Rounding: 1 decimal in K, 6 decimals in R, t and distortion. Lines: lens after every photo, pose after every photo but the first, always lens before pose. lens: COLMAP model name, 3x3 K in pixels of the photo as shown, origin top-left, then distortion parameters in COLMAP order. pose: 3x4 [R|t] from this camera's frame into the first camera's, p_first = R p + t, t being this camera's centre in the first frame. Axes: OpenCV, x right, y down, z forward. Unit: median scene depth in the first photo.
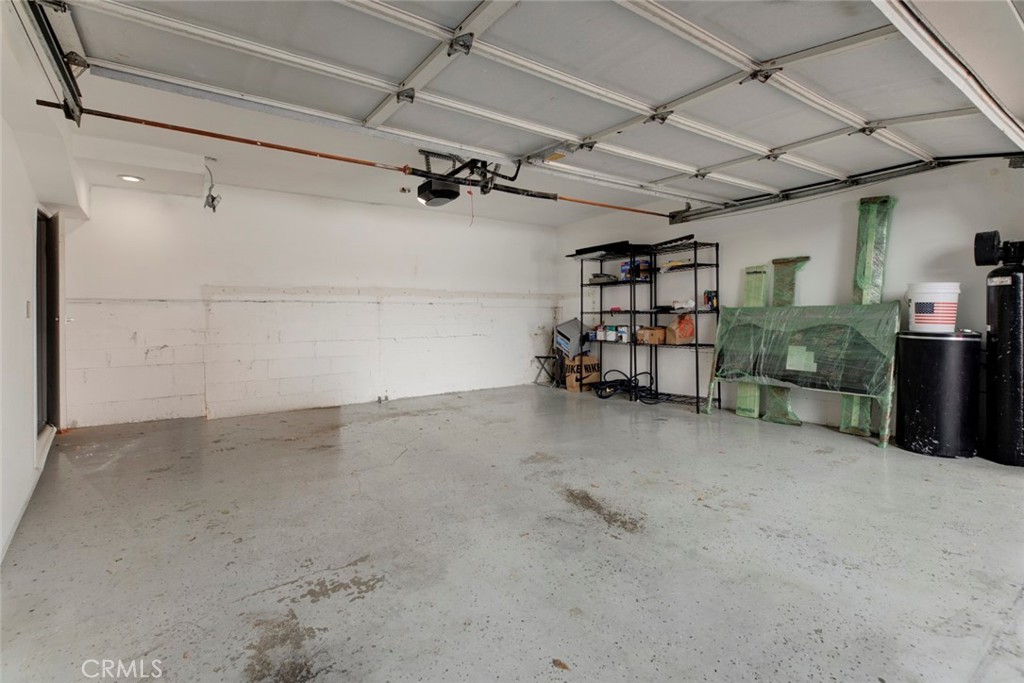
lens RADIAL K [[476.6, 0, 512.0], [0, 476.6, 325.5], [0, 0, 1]] dist [-0.005822, -0.000119]
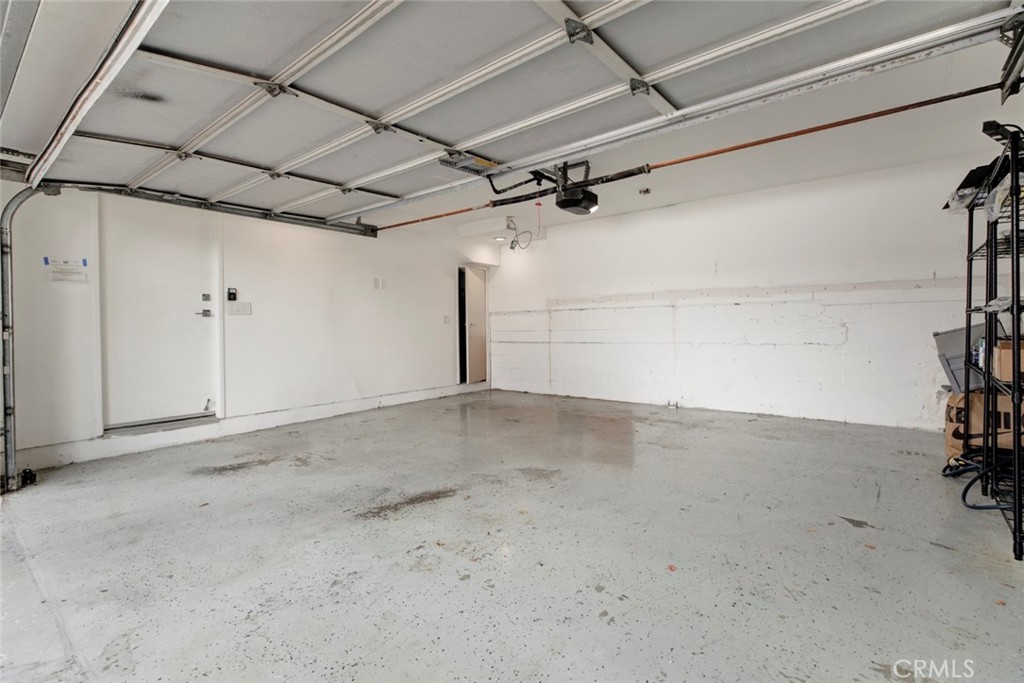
lens RADIAL K [[476.6, 0, 510.8], [0, 476.6, 331.3], [0, 0, 1]] dist [-0.005822, -0.000119]
pose [[0.269628, 0.017901, -0.962798, 1.270223], [-0.005064, 0.999840, 0.017172, -0.024632], [0.962951, 0.000246, 0.269675, 0.925160]]
